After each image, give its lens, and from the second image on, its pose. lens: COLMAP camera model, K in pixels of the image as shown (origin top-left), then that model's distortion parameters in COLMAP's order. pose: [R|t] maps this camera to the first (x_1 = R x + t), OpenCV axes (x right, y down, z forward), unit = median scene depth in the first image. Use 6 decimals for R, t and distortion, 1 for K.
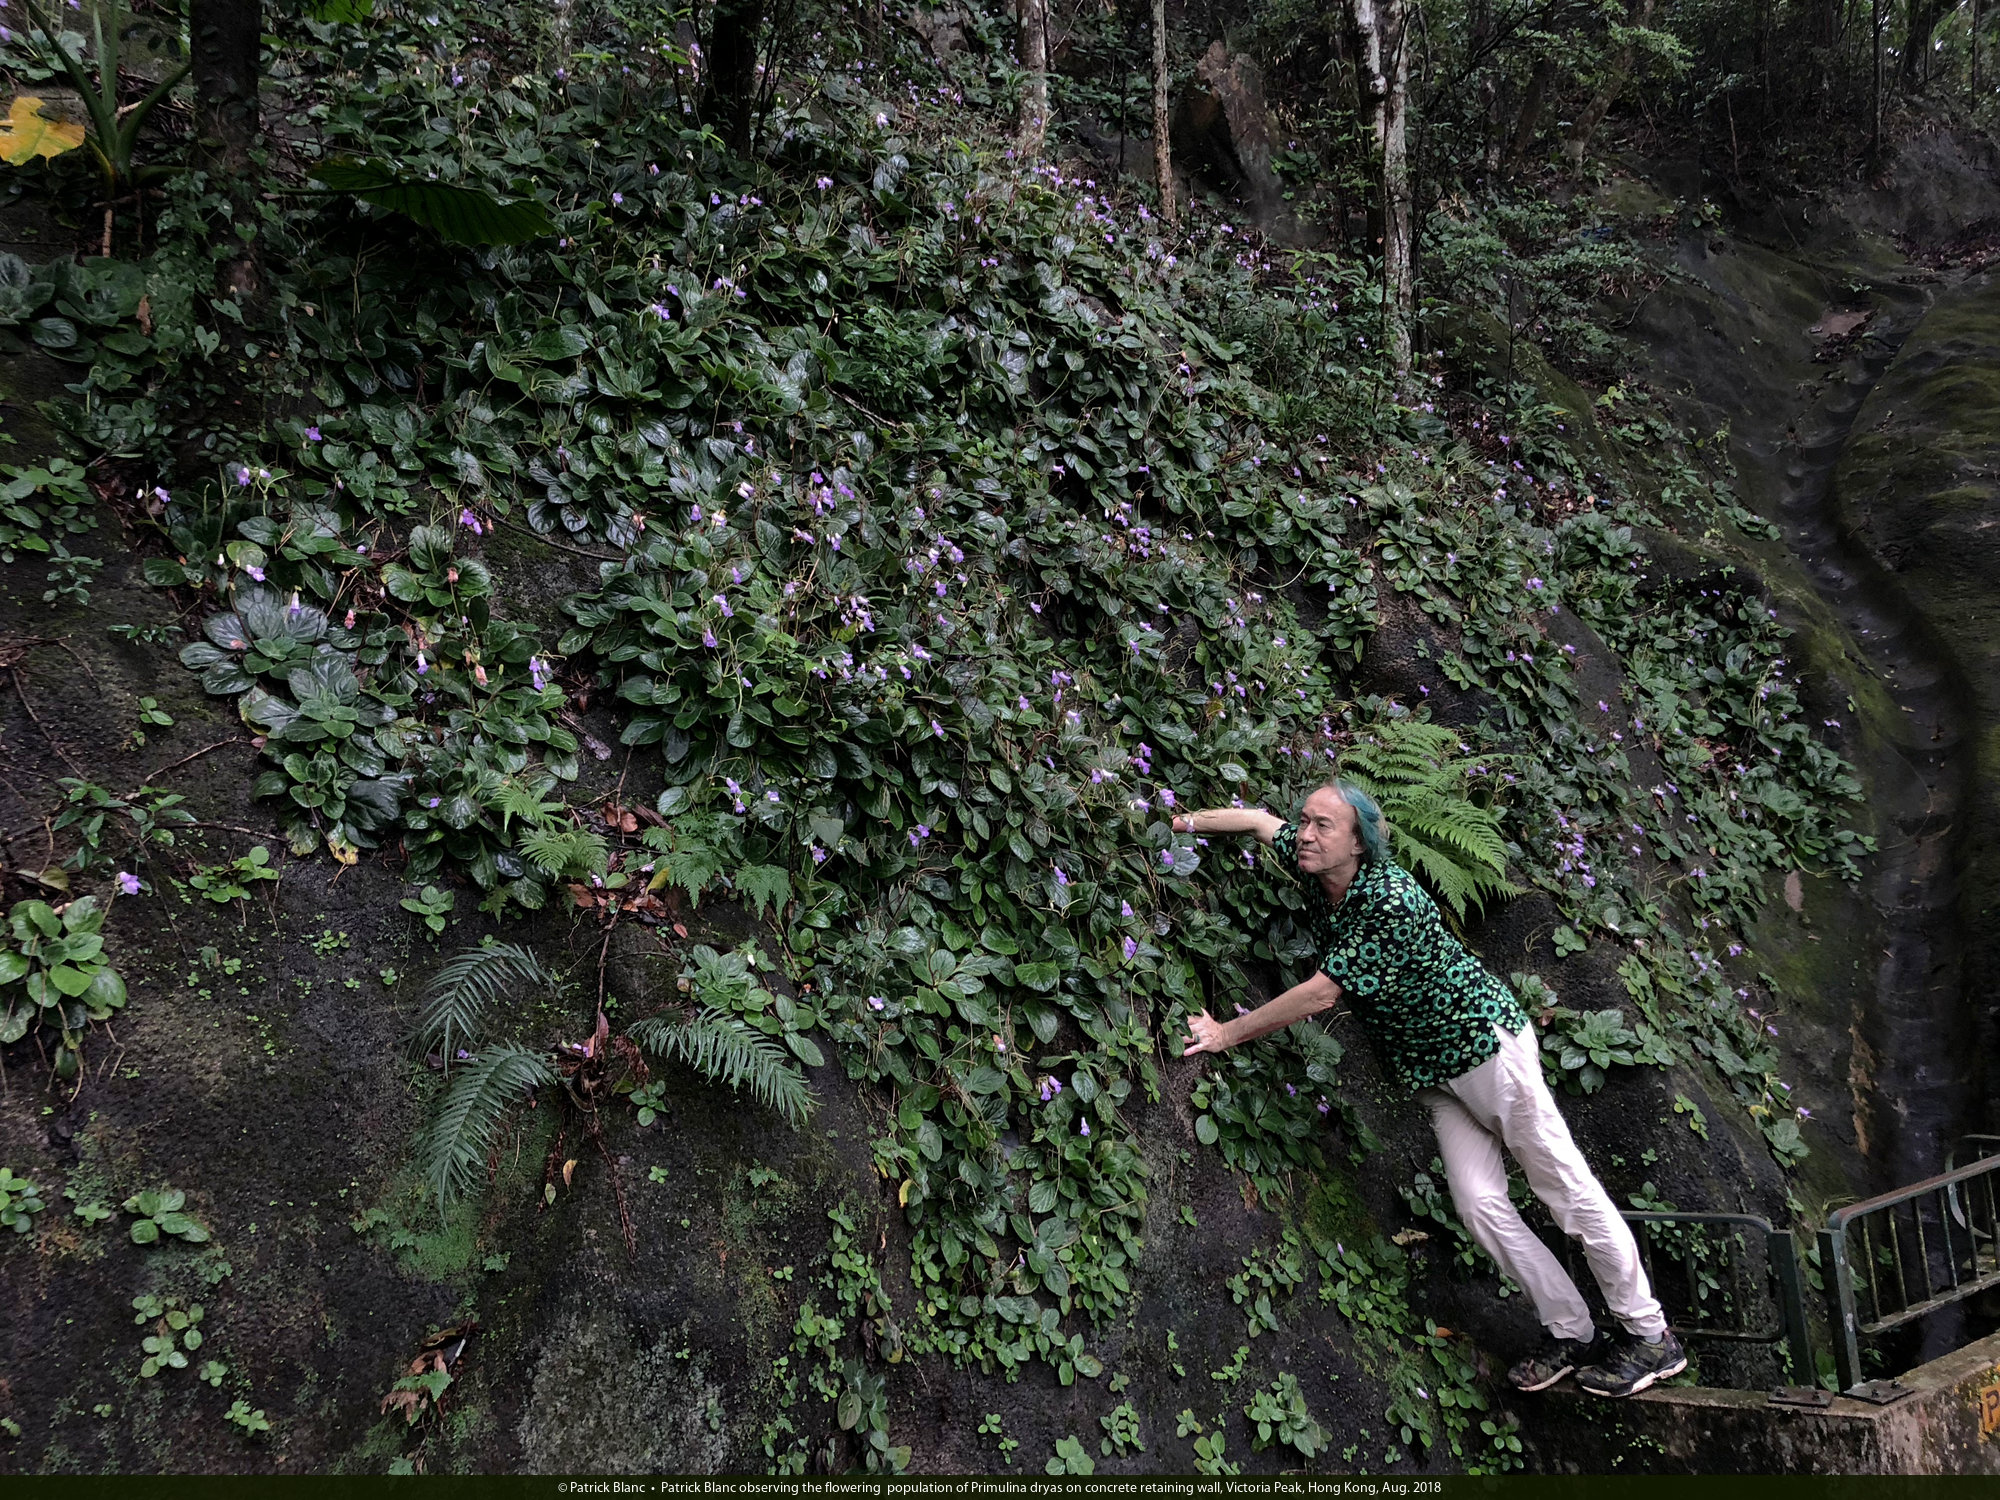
lens RADIAL K [[1625.6, 0, 999.7], [0, 1625.6, 747.8], [0, 0, 1]] dist [0.016792, -0.011169]
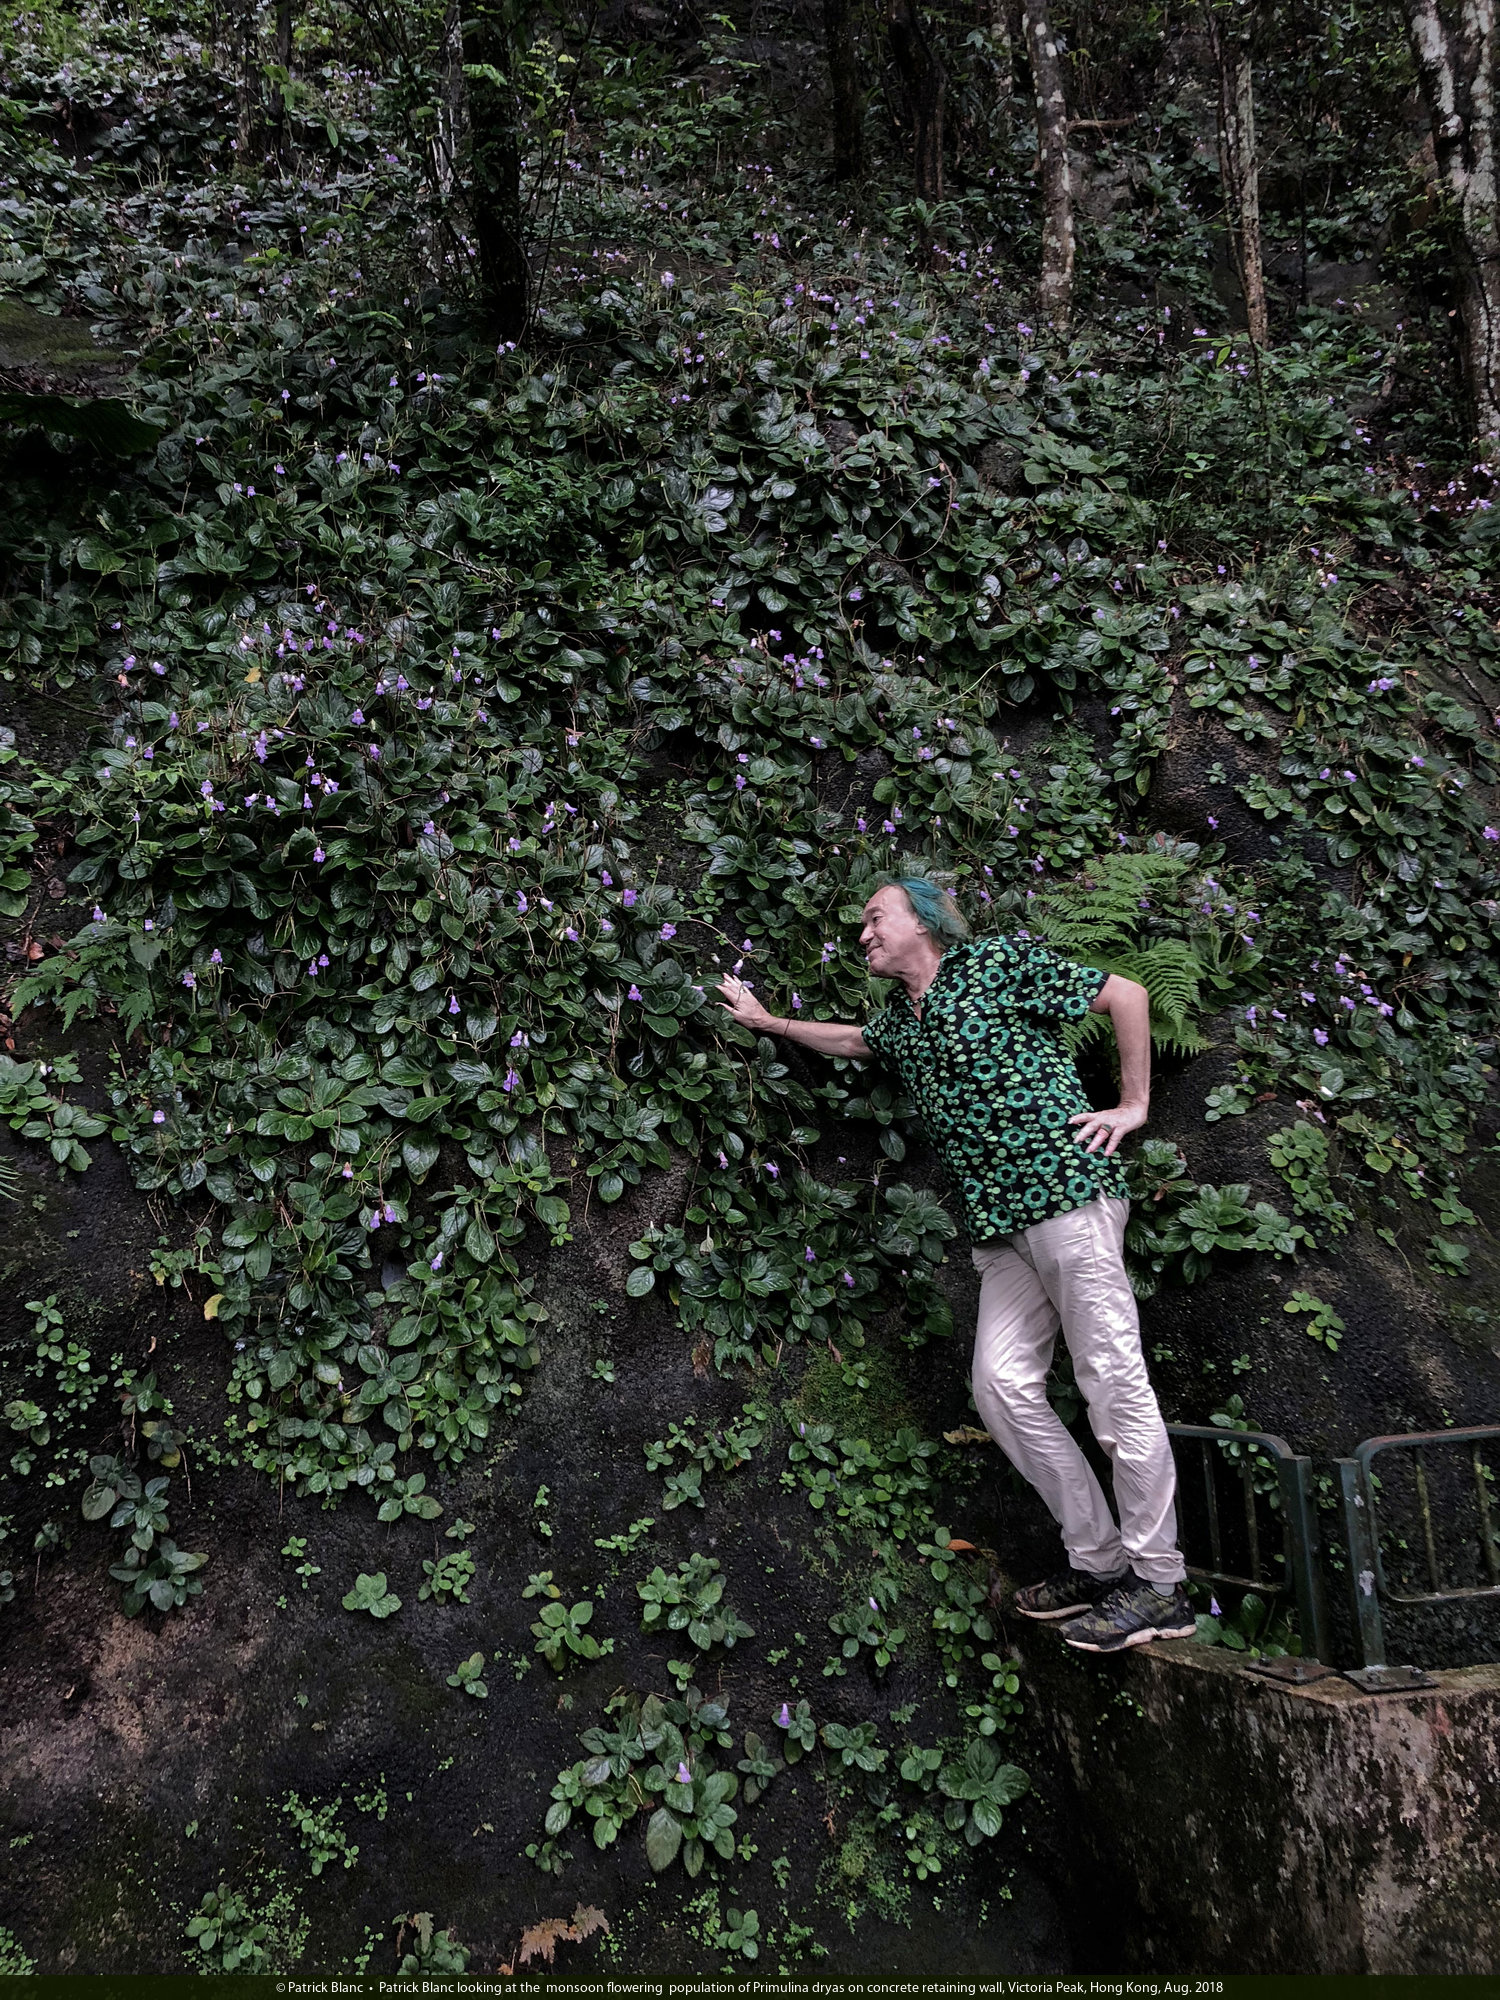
lens RADIAL K [[1625.6, 0, 749.7], [0, 1625.6, 1005.3], [0, 0, 1]] dist [0.016792, -0.011169]
pose [[0.903544, -0.014968, -0.428234, 0.515285], [0.017306, 0.999849, 0.001566, 0.068785], [0.428146, -0.008826, 0.903666, 0.174712]]
